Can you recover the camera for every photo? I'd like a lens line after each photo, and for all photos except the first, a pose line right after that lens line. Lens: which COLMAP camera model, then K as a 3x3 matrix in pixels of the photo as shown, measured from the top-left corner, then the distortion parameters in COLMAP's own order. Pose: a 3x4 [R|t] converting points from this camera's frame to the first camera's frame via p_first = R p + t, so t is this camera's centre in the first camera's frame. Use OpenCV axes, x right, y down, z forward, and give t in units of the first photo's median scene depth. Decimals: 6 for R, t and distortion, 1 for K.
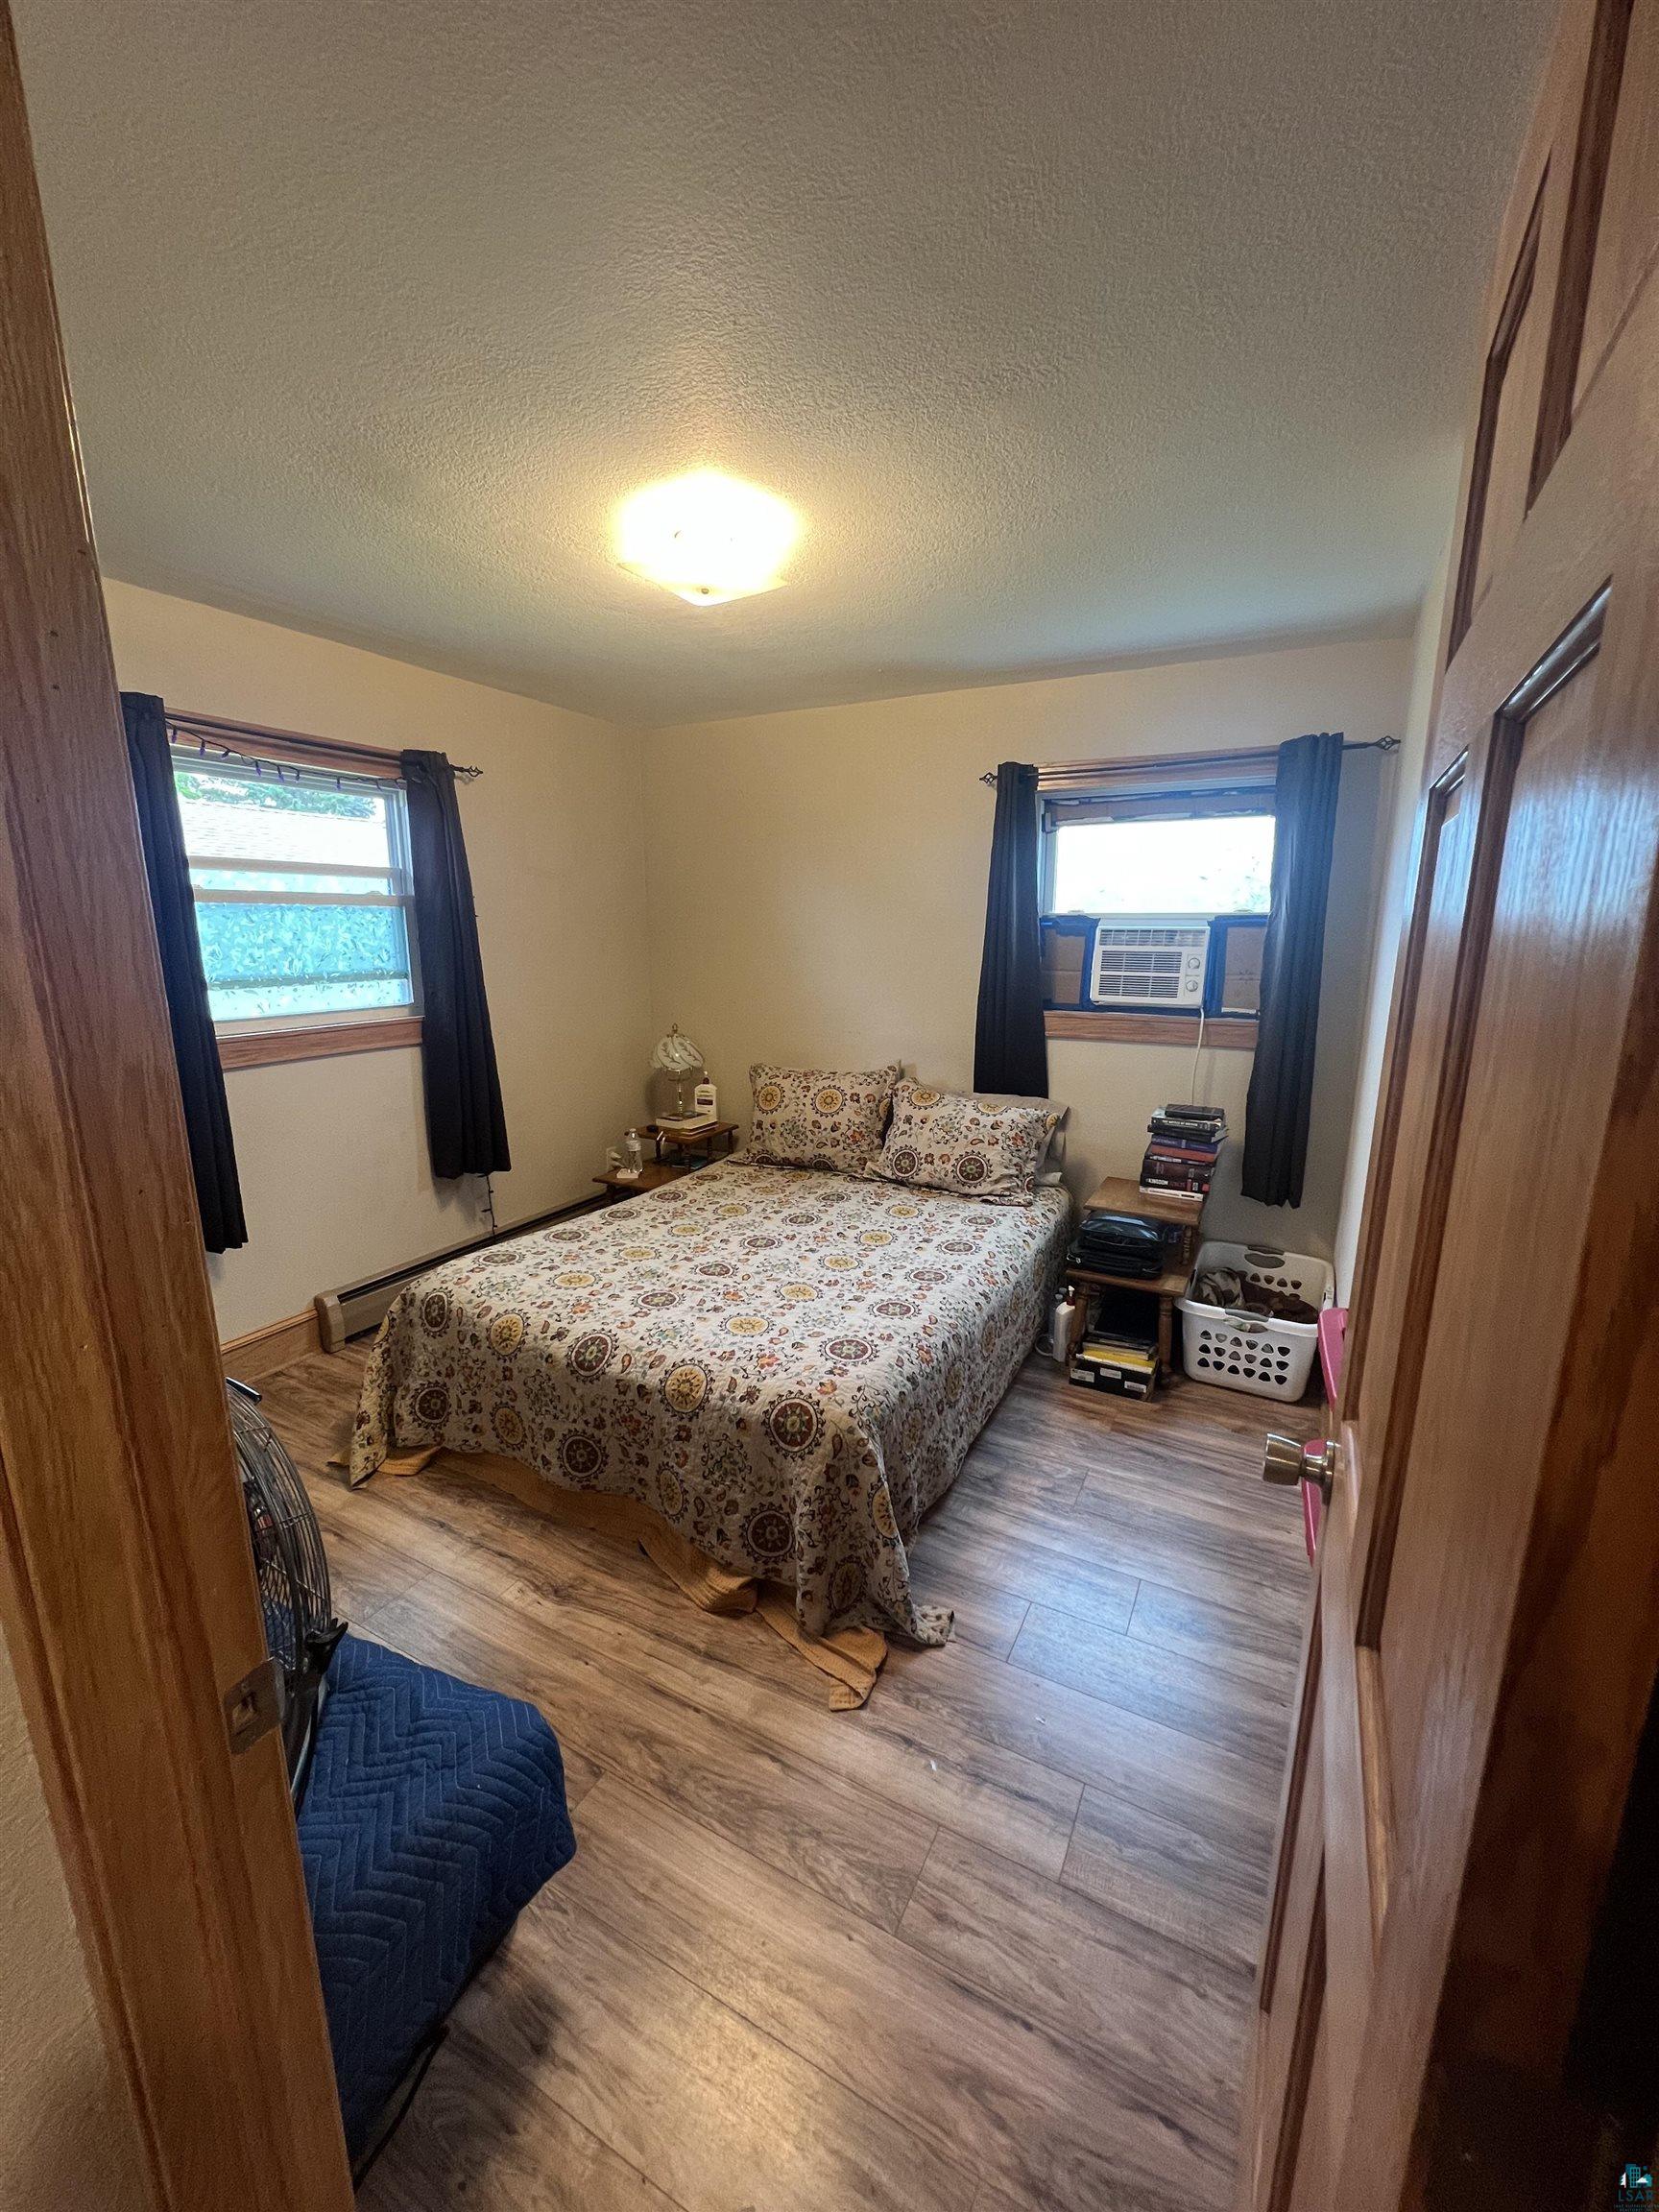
lens RADIAL K [[881.6, 0, 828.8], [0, 881.6, 1112.9], [0, 0, 1]] dist [-0.001594, -0.000029]
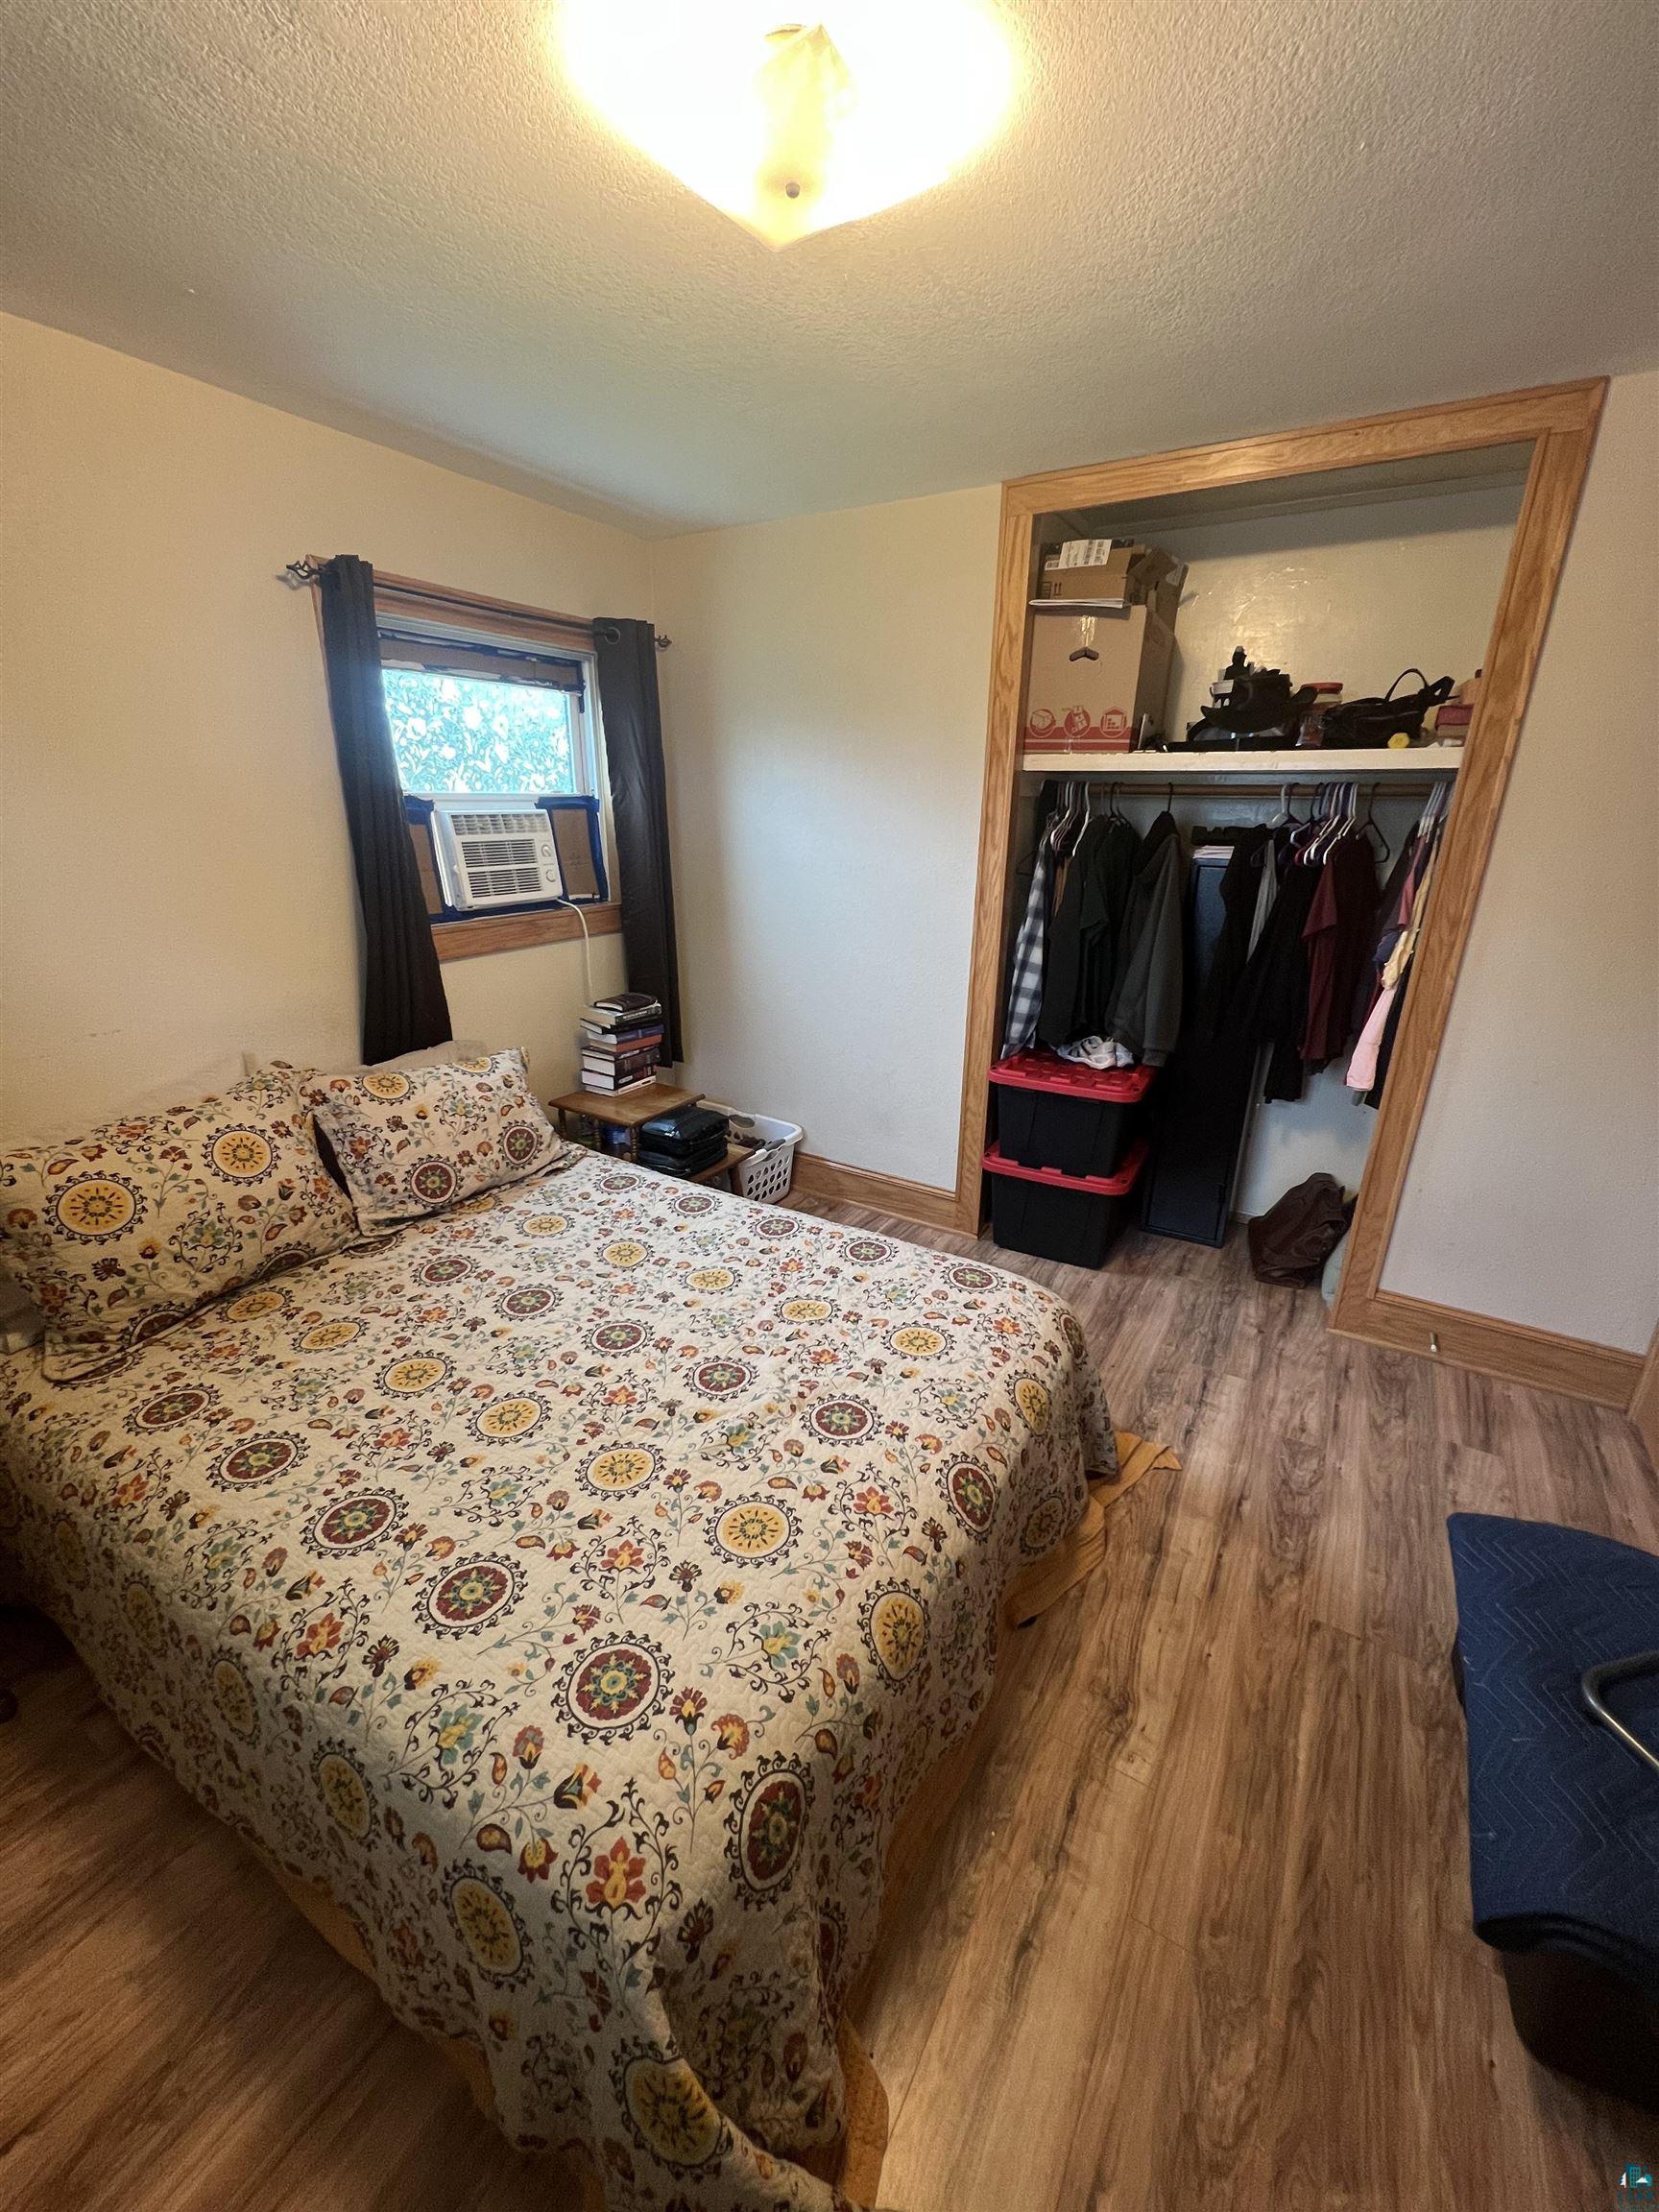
lens RADIAL K [[881.6, 0, 832.2], [0, 881.6, 1108.4], [0, 0, 1]] dist [-0.001594, -0.000029]
pose [[0.051711, -0.336830, 0.940144, -0.537817], [0.200392, 0.925756, 0.320653, -0.157617], [-0.978350, 0.171816, 0.115370, 0.653061]]
